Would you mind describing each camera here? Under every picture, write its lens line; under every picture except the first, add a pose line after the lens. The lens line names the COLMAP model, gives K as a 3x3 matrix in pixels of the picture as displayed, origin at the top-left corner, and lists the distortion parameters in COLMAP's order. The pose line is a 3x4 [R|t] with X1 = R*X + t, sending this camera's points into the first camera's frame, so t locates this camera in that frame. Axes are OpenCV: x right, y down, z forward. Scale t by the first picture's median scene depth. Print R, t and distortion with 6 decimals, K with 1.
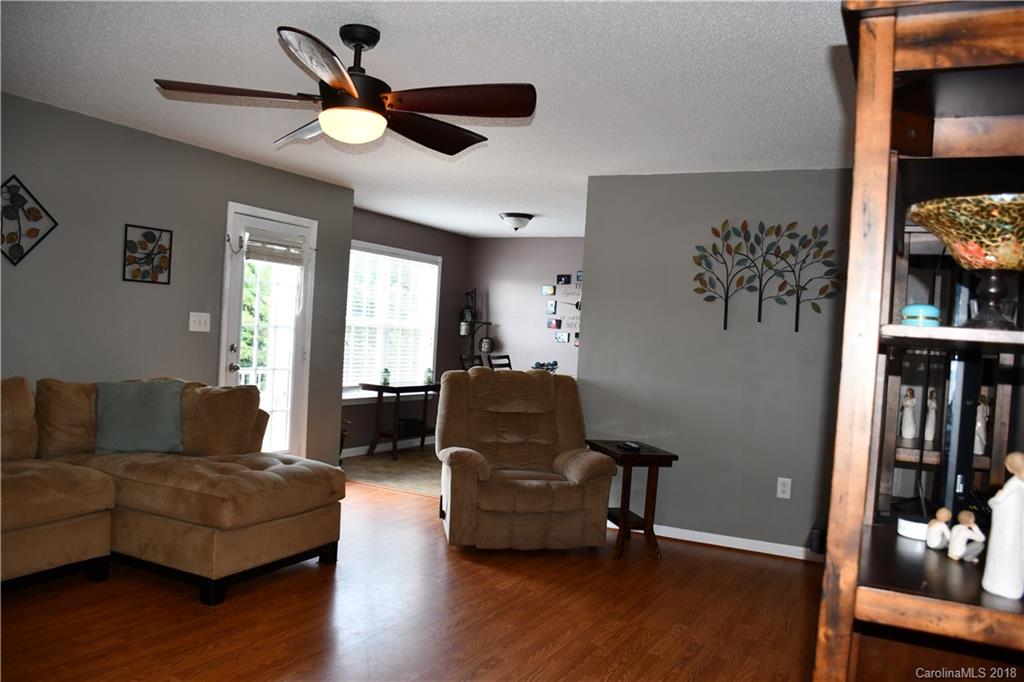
lens RADIAL K [[804.8, 0, 514.8], [0, 804.8, 350.0], [0, 0, 1]] dist [-0.145760, 0.095863]
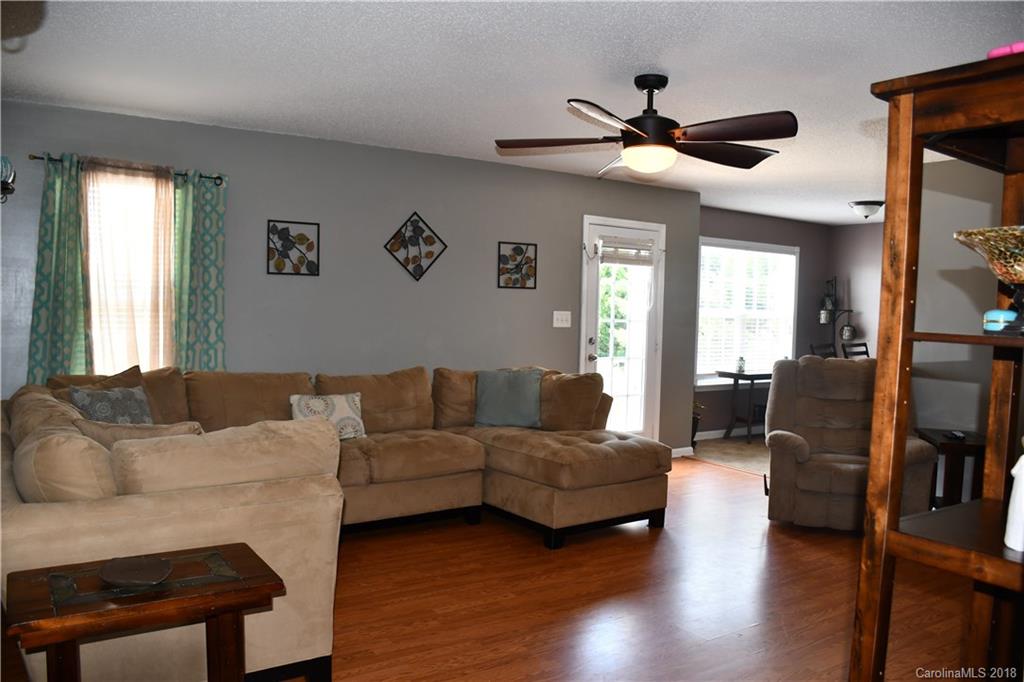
lens RADIAL K [[804.8, 0, 514.8], [0, 804.8, 350.0], [0, 0, 1]] dist [-0.145760, 0.095863]
pose [[0.881722, -0.007260, -0.471713, 0.133071], [0.015070, 0.999805, 0.012780, -0.007466], [0.471528, -0.018377, 0.881660, -0.121793]]
